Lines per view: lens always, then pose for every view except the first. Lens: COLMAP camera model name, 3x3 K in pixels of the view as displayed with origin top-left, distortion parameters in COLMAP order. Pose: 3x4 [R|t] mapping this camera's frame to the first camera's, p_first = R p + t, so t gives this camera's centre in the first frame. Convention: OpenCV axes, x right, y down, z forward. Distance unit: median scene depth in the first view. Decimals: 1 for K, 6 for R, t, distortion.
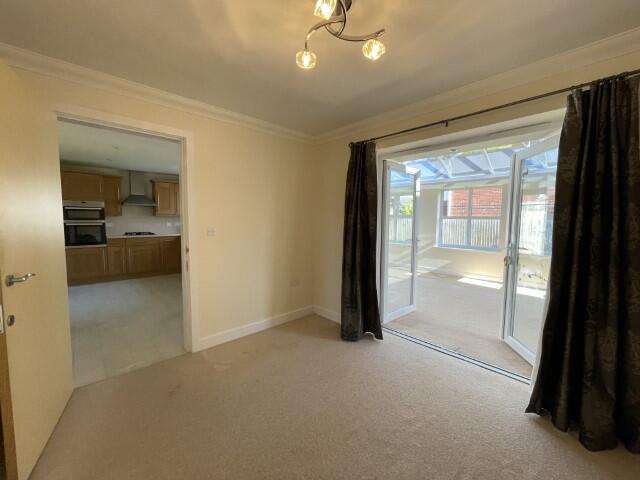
lens RADIAL K [[258.1, 0, 314.8], [0, 258.1, 238.5], [0, 0, 1]] dist [-0.000436, -0.000153]
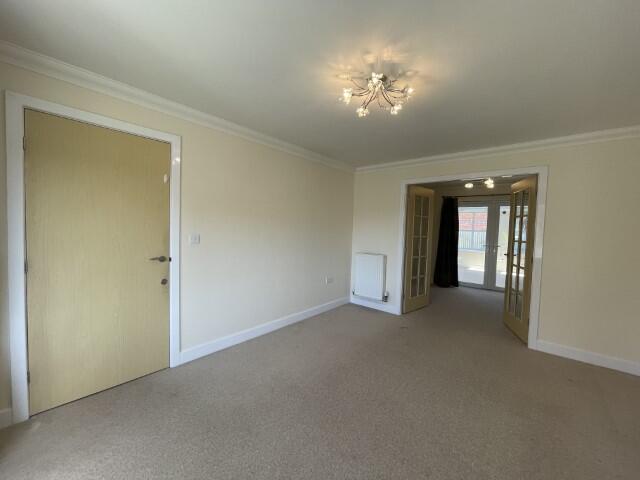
lens RADIAL K [[271.4, 0, 320.0], [0, 271.4, 240.0], [0, 0, 1]] dist [0.000648, 0.000007]
pose [[0.989366, 0.012037, 0.144947, -0.168149], [-0.007459, 0.999457, -0.032089, 0.011438], [-0.145254, 0.030667, 0.988919, -0.151878]]
